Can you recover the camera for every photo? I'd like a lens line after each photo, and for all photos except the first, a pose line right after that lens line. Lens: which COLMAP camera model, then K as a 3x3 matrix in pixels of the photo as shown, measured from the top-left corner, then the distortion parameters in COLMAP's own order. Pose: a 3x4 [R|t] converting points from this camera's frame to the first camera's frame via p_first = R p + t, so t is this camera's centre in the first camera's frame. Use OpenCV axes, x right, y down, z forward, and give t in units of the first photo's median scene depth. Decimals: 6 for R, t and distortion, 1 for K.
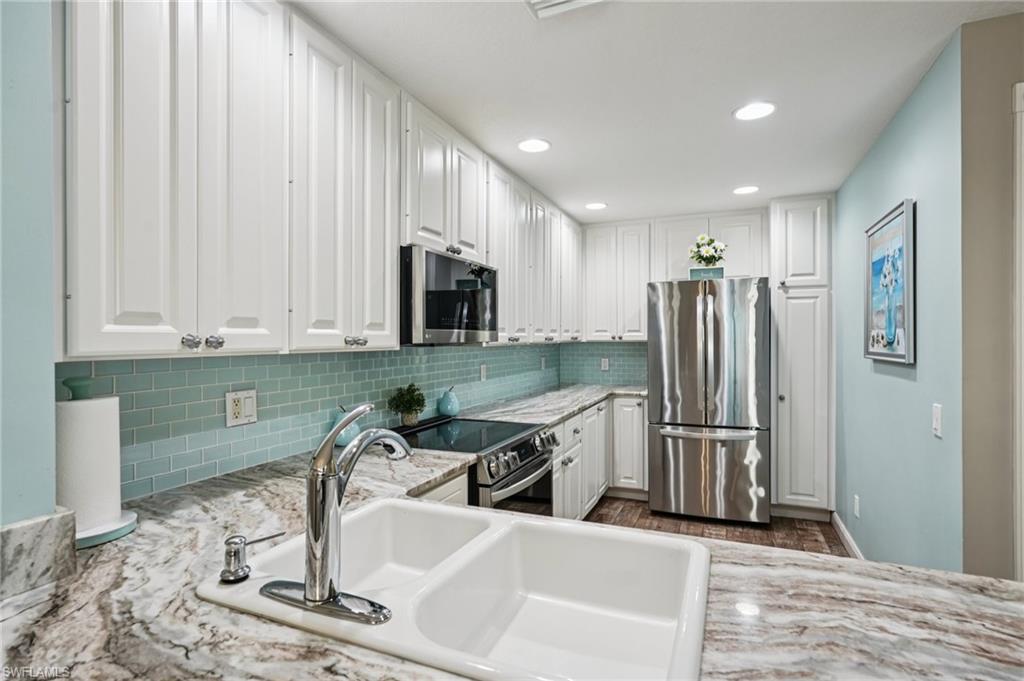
lens RADIAL K [[510.7, 0, 513.1], [0, 510.7, 343.8], [0, 0, 1]] dist [0.000885, -0.000023]
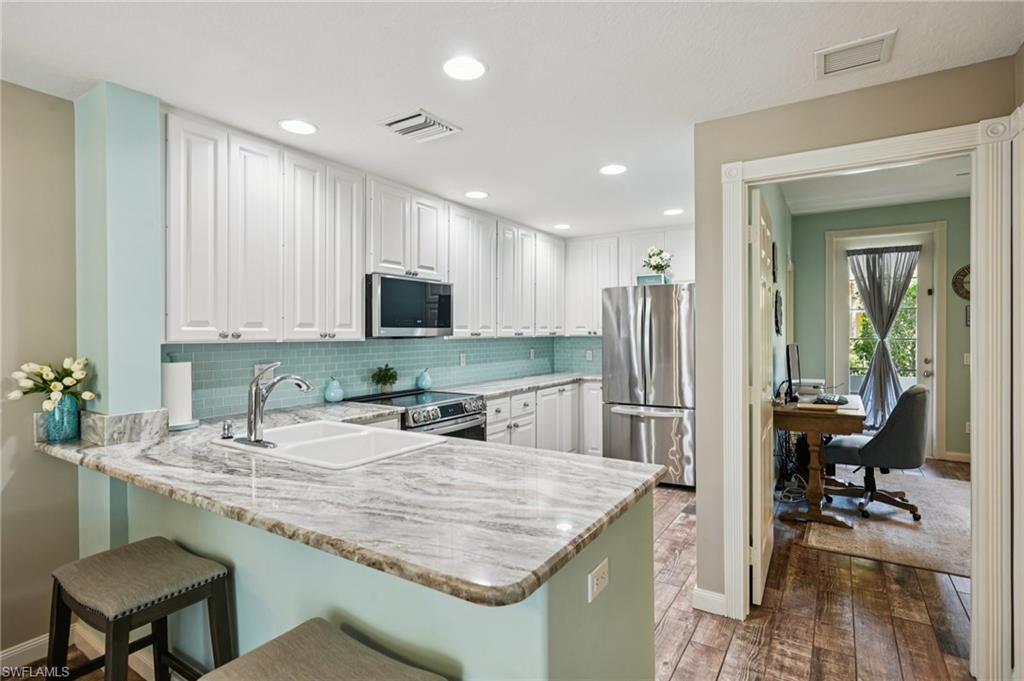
lens RADIAL K [[511.8, 0, 512.0], [0, 511.8, 340.5], [0, 0, 1]] dist [-0.000266, 0.000119]
pose [[0.985450, 0.002611, -0.169944, 0.448144], [-0.002094, 0.999993, 0.003220, 0.004556], [0.169951, -0.002817, 0.985448, -0.425727]]
